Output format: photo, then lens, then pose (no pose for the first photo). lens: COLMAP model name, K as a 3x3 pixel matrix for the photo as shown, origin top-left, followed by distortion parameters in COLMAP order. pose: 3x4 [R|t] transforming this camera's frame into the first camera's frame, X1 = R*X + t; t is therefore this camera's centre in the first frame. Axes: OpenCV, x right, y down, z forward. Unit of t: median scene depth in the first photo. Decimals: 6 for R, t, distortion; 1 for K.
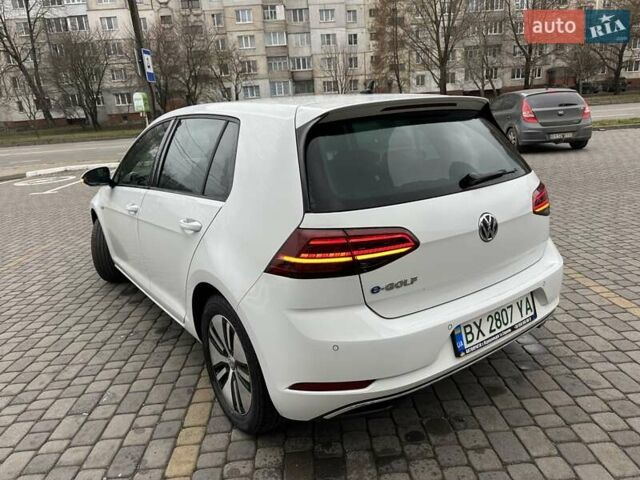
lens RADIAL K [[452.4, 0, 324.9], [0, 452.4, 239.6], [0, 0, 1]] dist [0.038979, -0.049341]
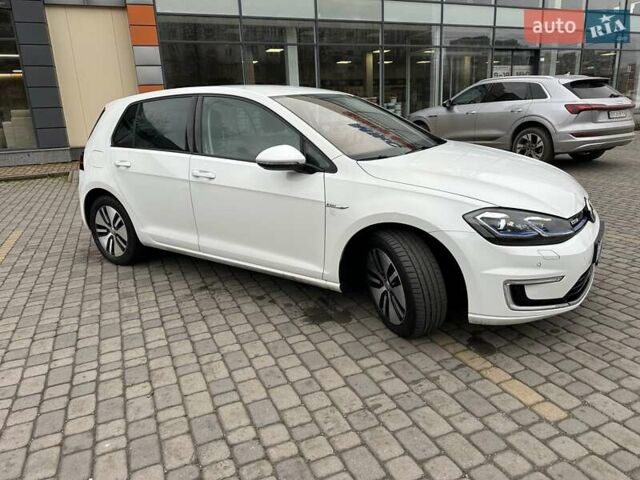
lens RADIAL K [[448.7, 0, 320.0], [0, 448.7, 240.0], [0, 0, 1]] dist [0.047288, -0.063334]
pose [[-0.928740, 0.195257, -0.315145, 0.195036], [-0.000849, 0.848942, 0.528486, -0.650788], [0.370730, 0.491094, -0.788280, 2.452294]]
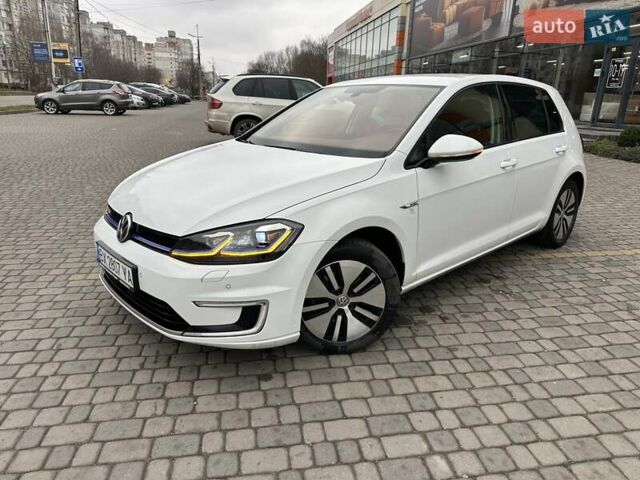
lens RADIAL K [[448.7, 0, 320.0], [0, 448.7, 240.0], [0, 0, 1]] dist [0.047288, -0.063334]
pose [[-0.109549, -0.239703, 0.964646, -1.497003], [0.255390, 0.931118, 0.260374, -0.302238], [-0.960612, 0.274885, -0.040785, 1.572799]]
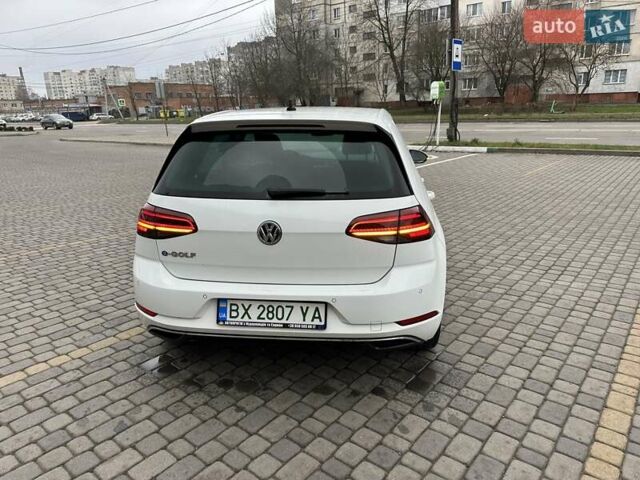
lens RADIAL K [[453.7, 0, 318.1], [0, 453.7, 232.6], [0, 0, 1]] dist [0.053750, -0.062875]
pose [[0.737067, 0.220642, -0.638787, 0.788653], [-0.209029, 0.973285, 0.094991, -0.108046], [0.642681, 0.063510, 0.763497, 0.112871]]
